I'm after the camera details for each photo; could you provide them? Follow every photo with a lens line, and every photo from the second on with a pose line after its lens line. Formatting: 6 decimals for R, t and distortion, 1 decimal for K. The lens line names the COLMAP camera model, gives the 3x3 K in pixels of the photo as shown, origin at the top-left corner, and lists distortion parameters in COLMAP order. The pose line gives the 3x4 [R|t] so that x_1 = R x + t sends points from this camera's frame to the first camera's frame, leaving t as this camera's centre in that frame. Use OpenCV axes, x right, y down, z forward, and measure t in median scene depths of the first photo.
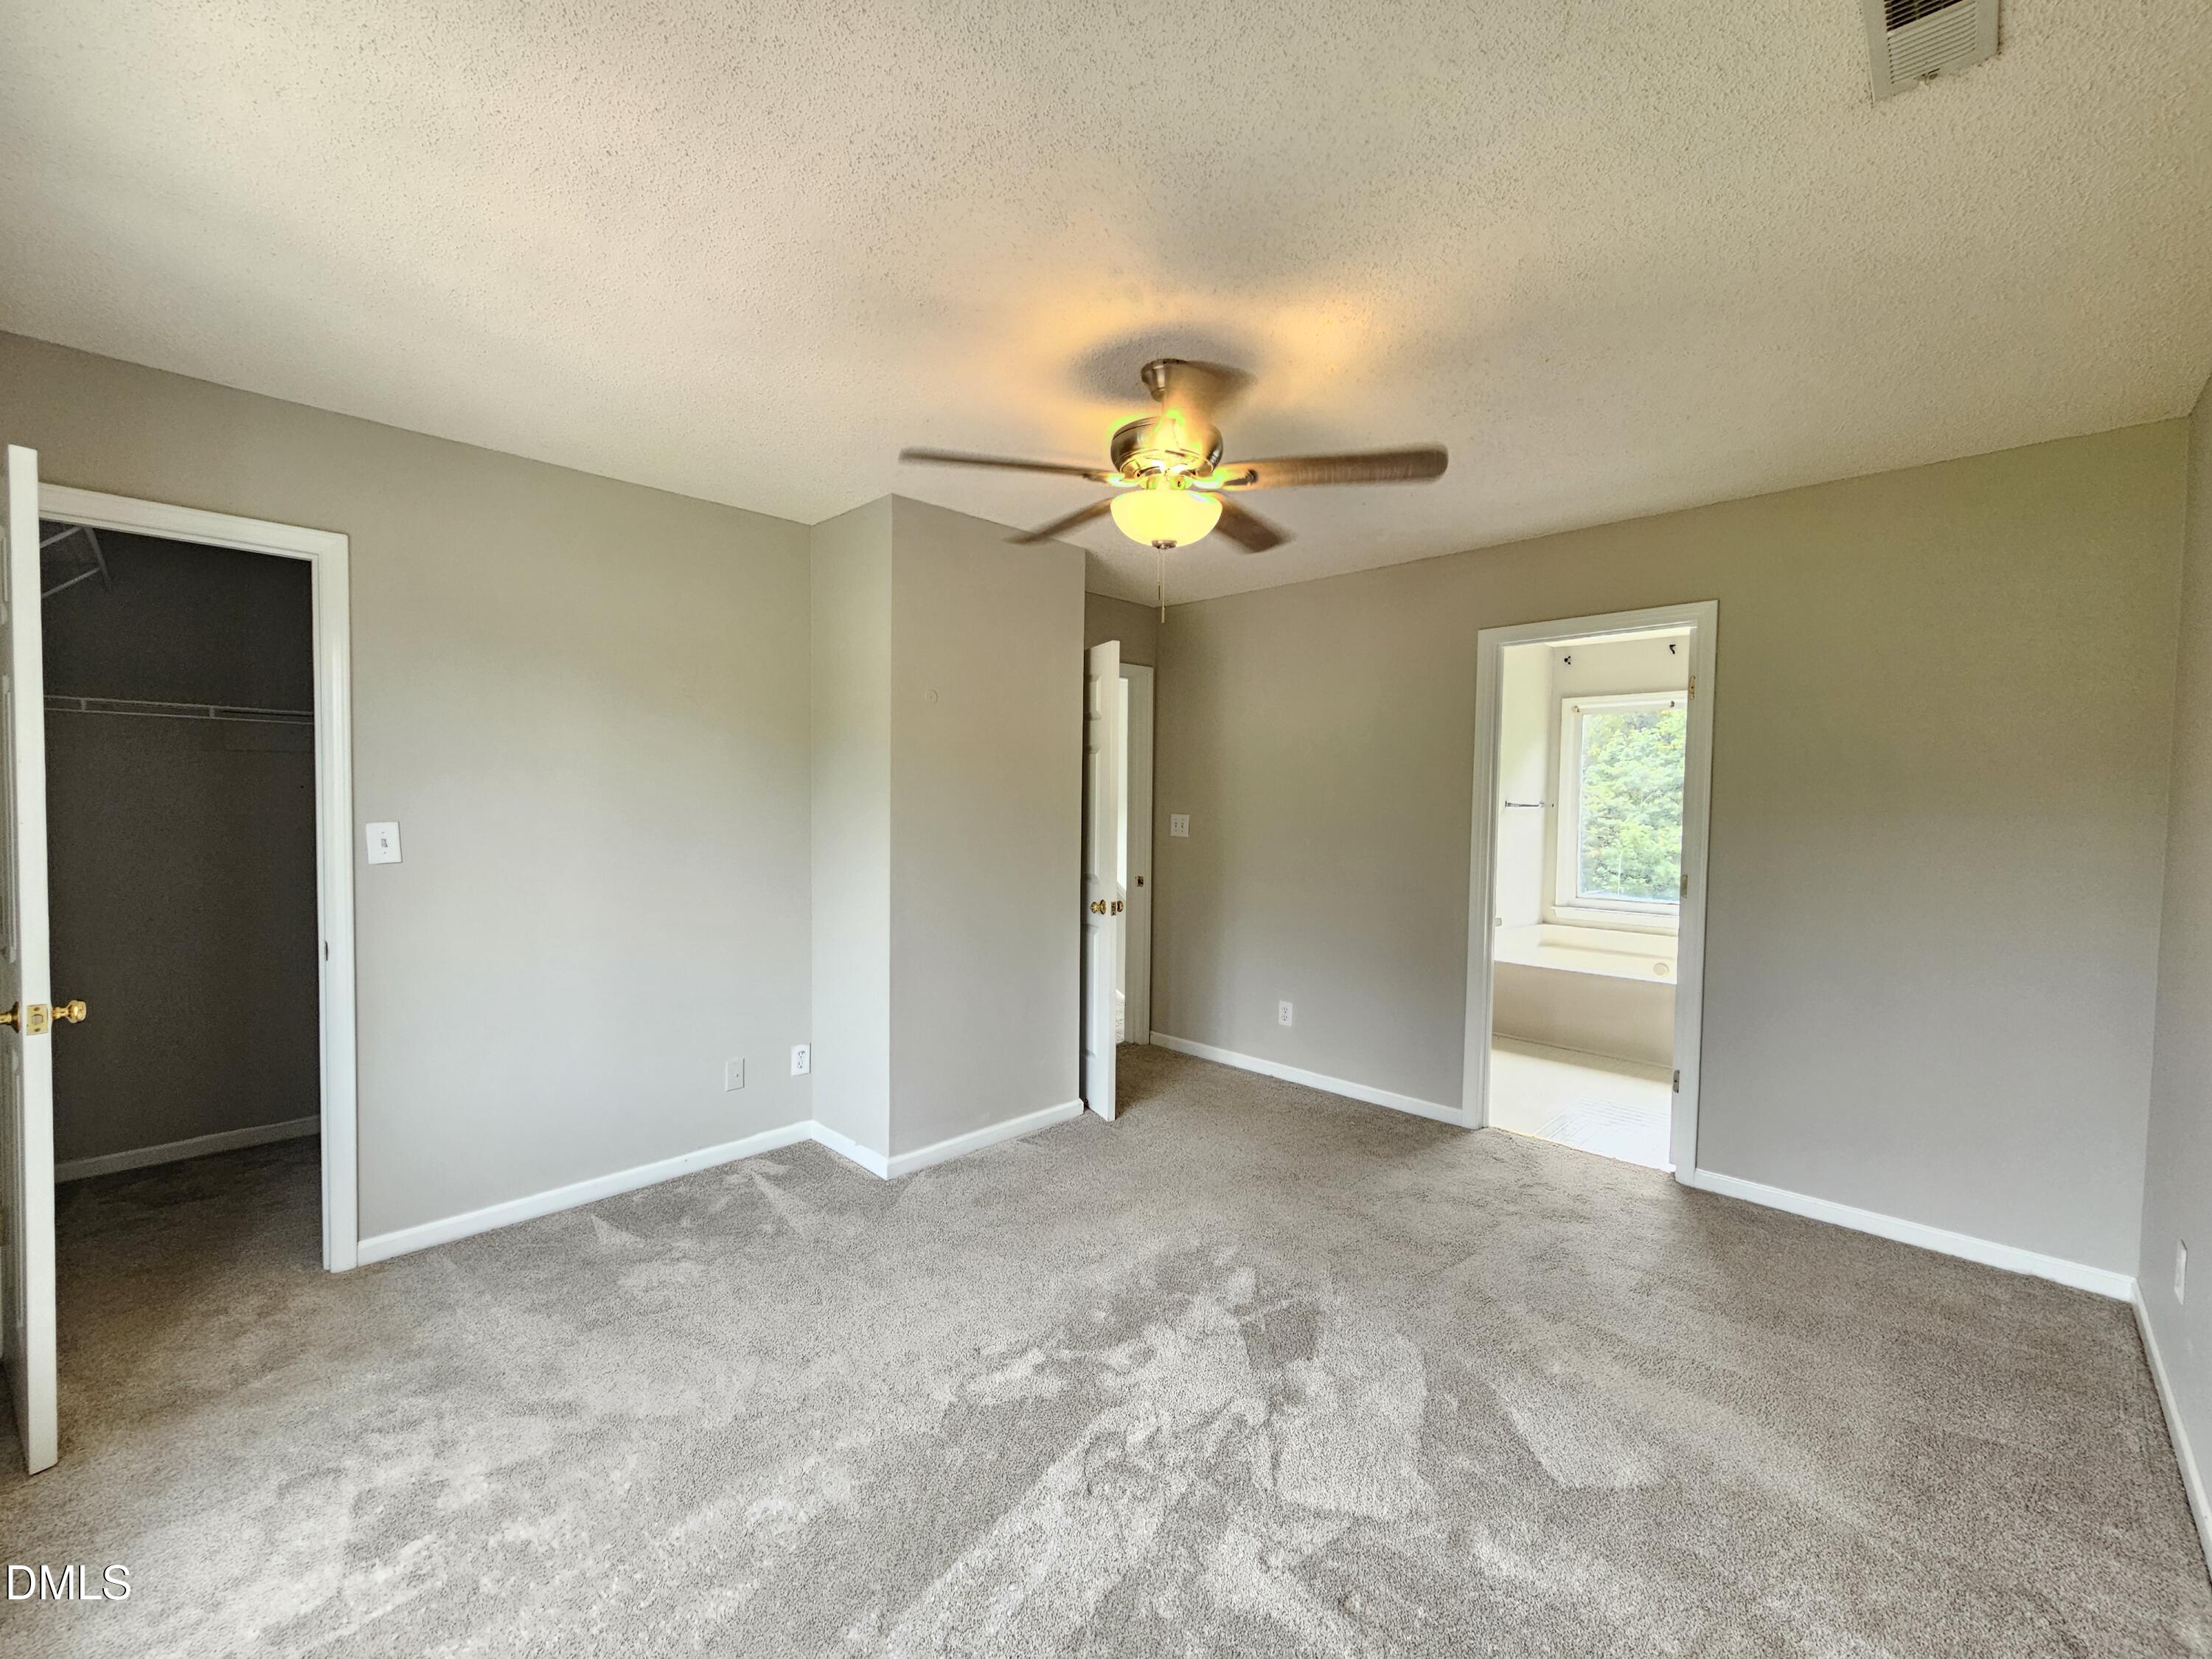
lens RADIAL K [[902.0, 0, 1082.8], [0, 902.0, 834.0], [0, 0, 1]] dist [-0.001103, 0.000019]
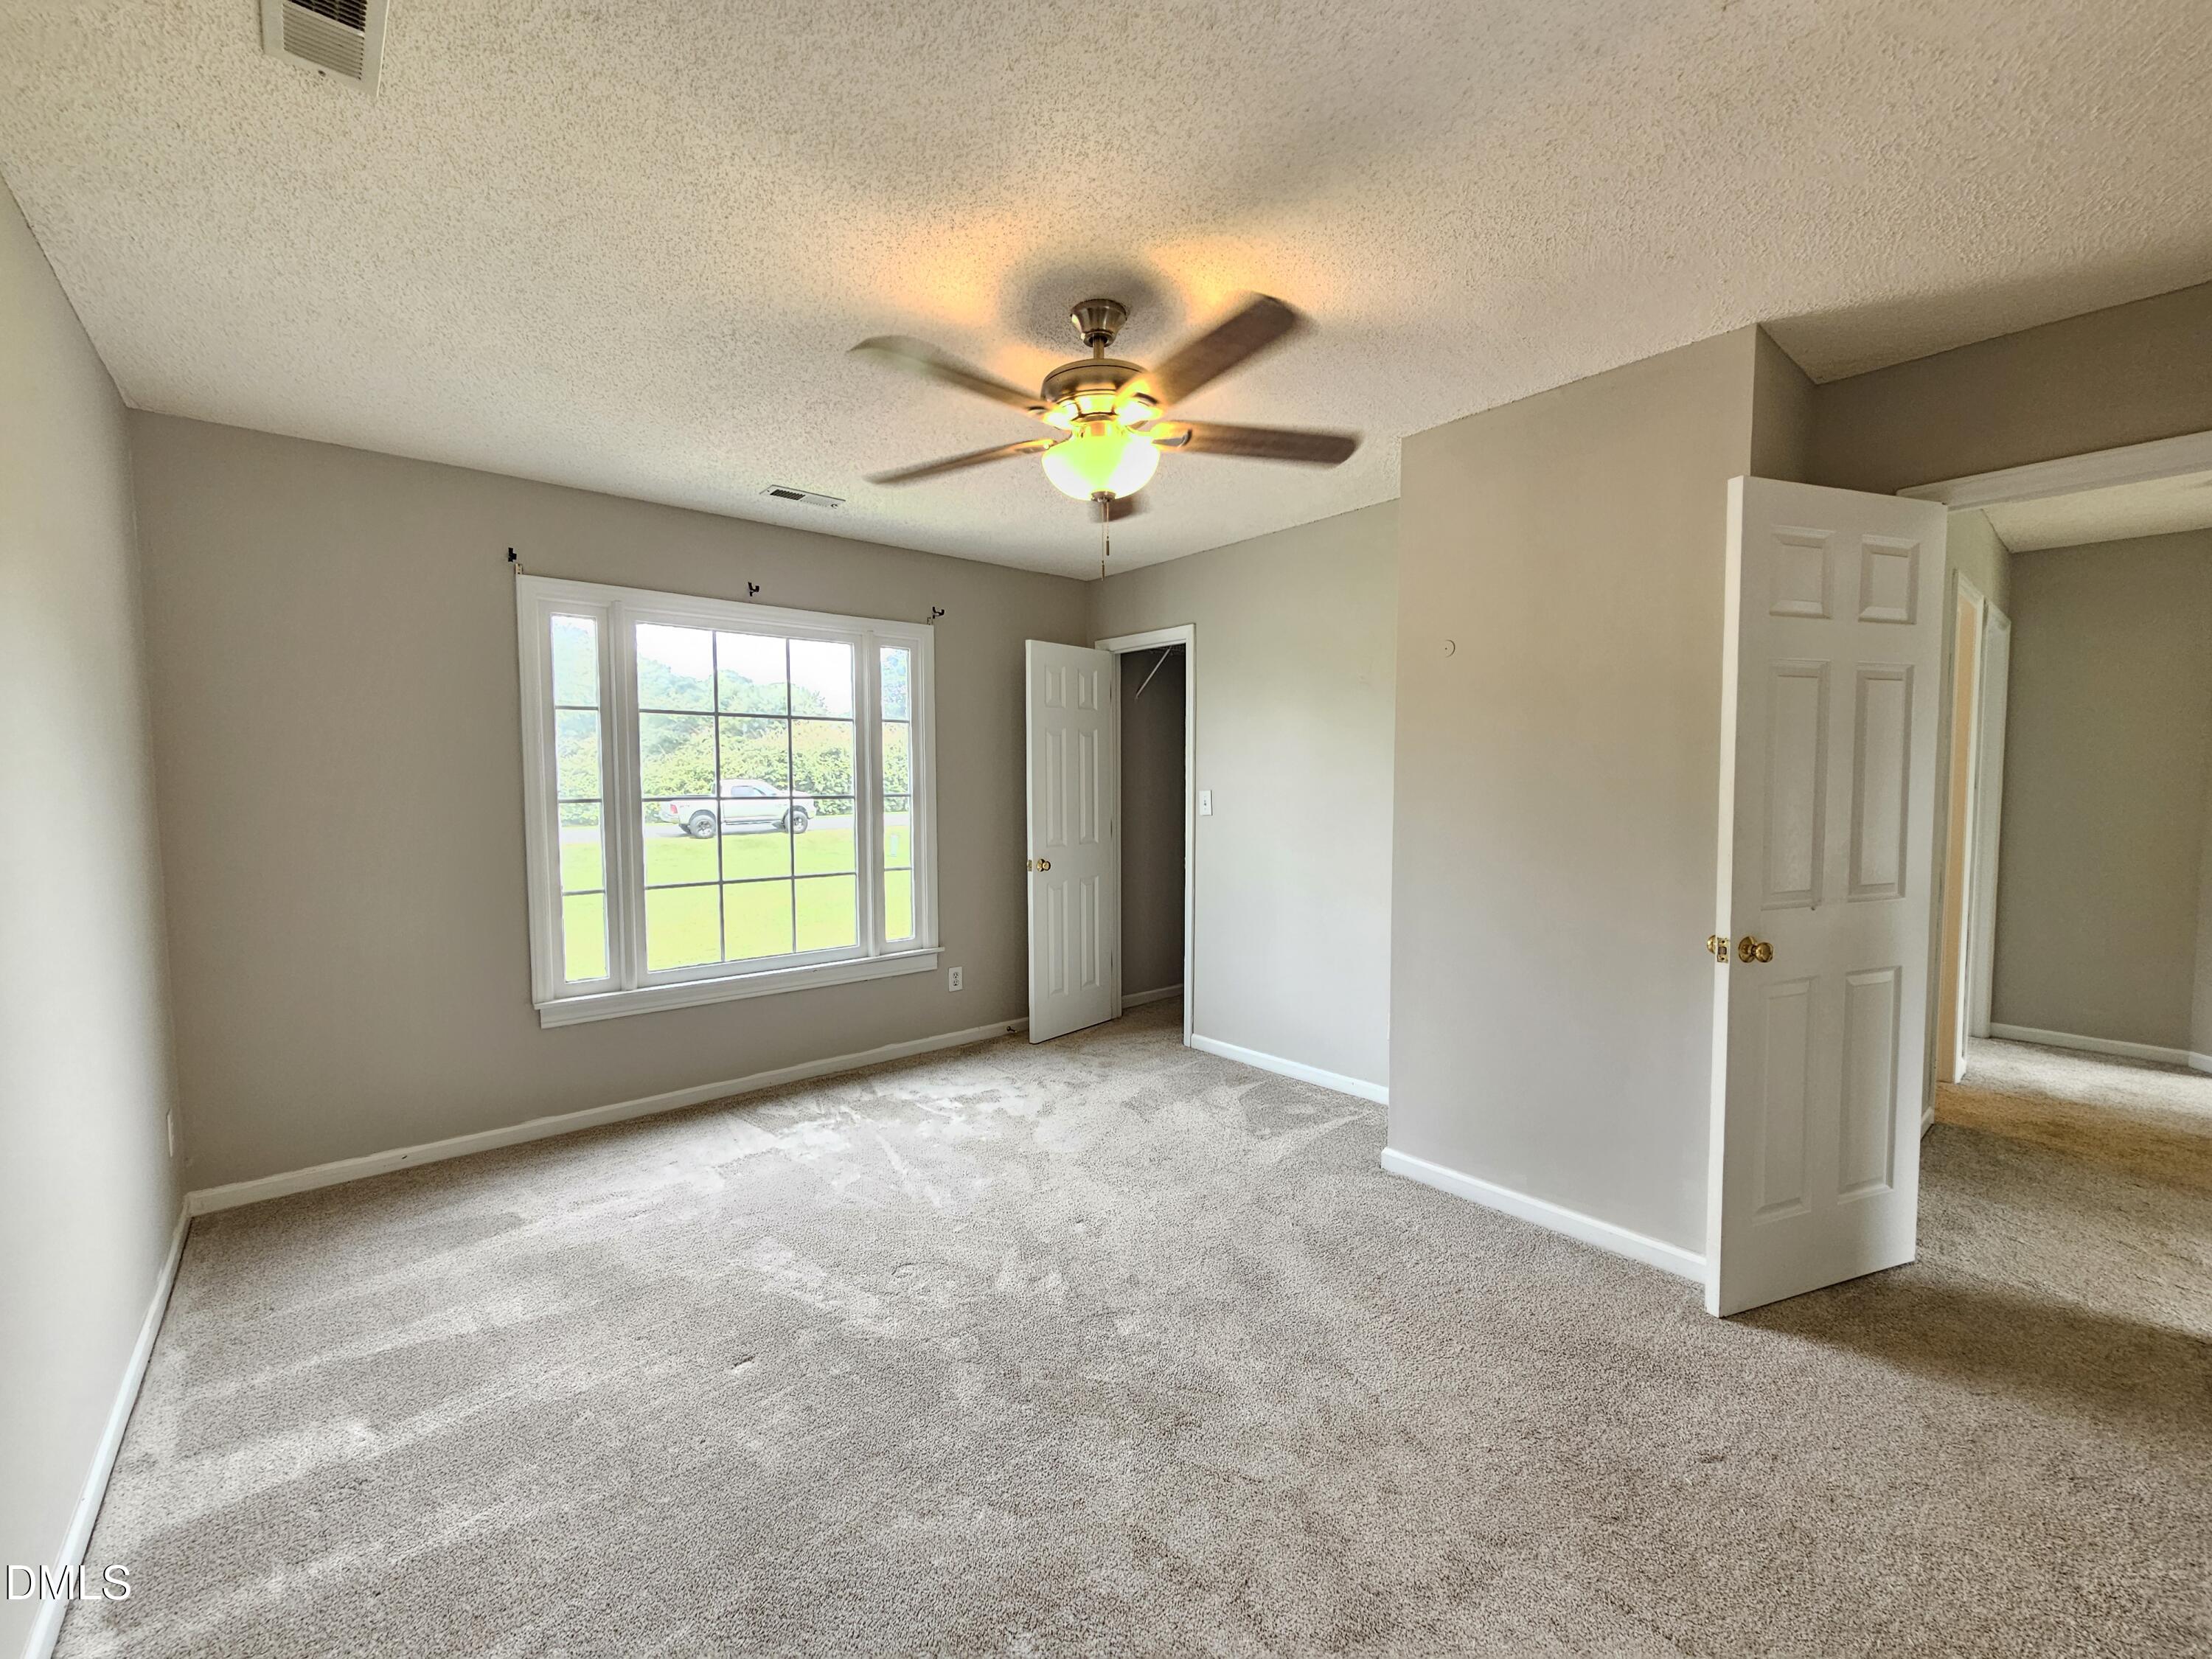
lens RADIAL K [[902.0, 0, 1082.8], [0, 902.0, 834.0], [0, 0, 1]] dist [-0.001103, 0.000019]
pose [[-0.091394, 0.046897, -0.994710, 1.073918], [-0.027626, 0.998387, 0.049609, -0.008225], [0.995432, 0.032014, -0.089951, 1.102917]]
